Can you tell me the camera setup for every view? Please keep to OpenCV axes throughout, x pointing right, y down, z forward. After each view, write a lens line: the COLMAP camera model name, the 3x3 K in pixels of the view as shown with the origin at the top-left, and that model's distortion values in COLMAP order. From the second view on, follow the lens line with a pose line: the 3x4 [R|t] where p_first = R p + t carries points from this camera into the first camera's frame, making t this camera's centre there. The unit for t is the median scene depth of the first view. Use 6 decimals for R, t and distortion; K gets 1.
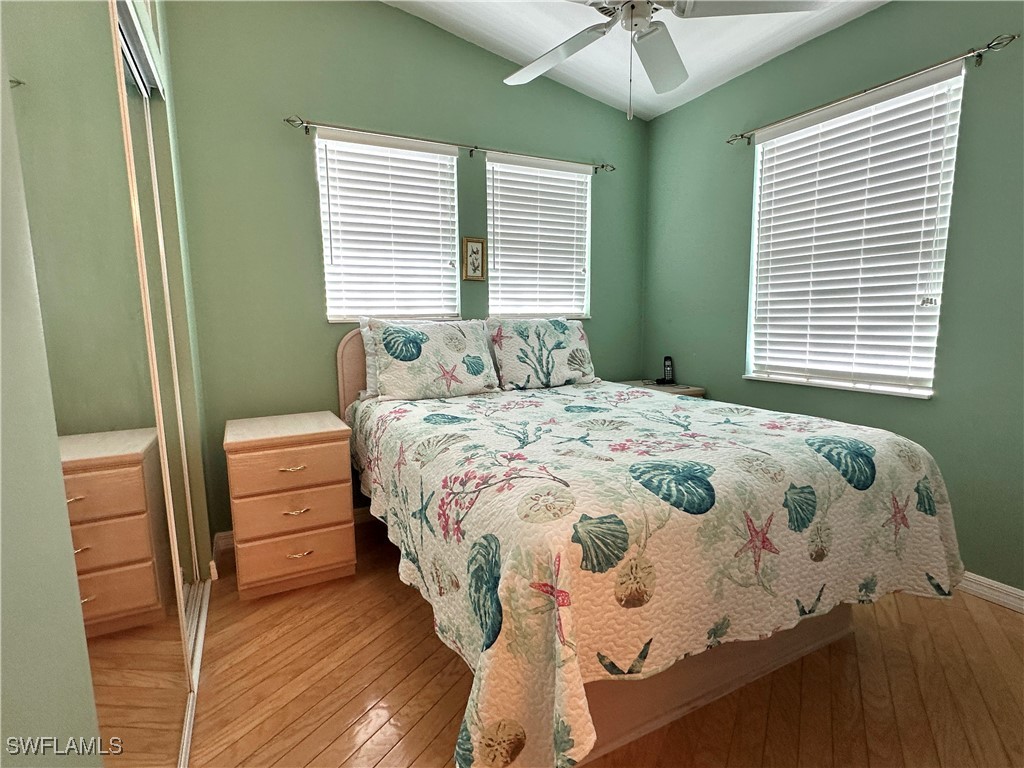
lens RADIAL K [[511.5, 0, 509.0], [0, 511.5, 389.4], [0, 0, 1]] dist [-0.005824, 0.001684]
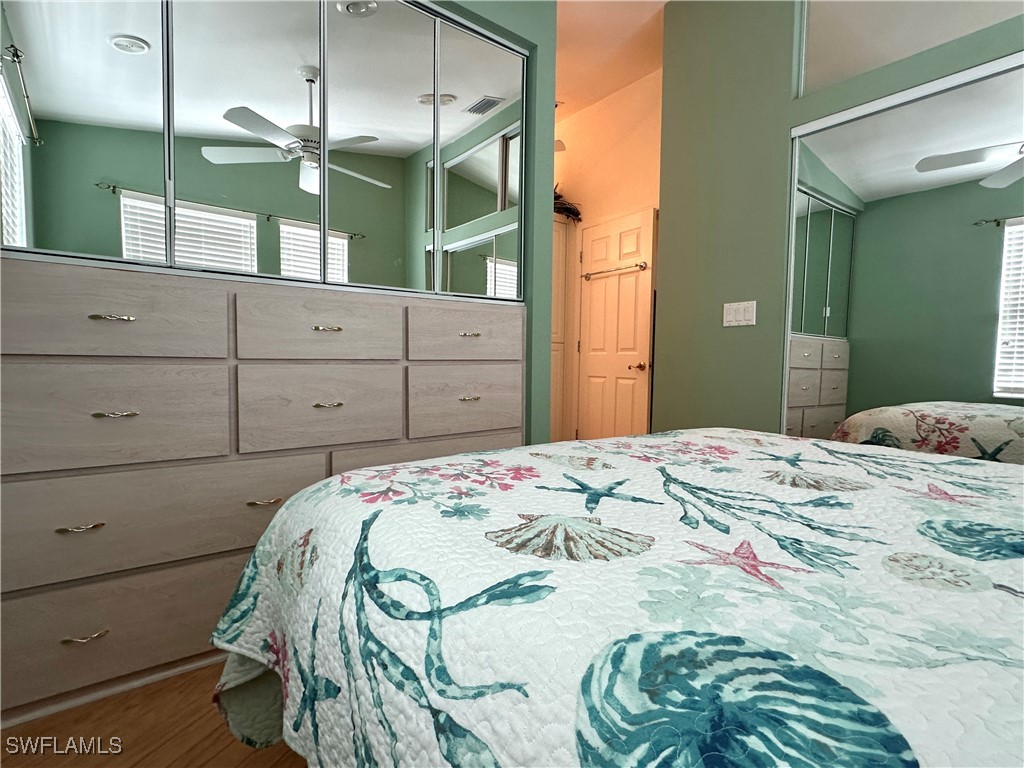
lens RADIAL K [[511.5, 0, 509.0], [0, 511.5, 389.4], [0, 0, 1]] dist [-0.005824, 0.001684]
pose [[-0.978729, 0.010693, -0.204877, -0.013538], [-0.028204, 0.982146, 0.185992, -0.098060], [0.203208, 0.187815, -0.960954, 1.575132]]
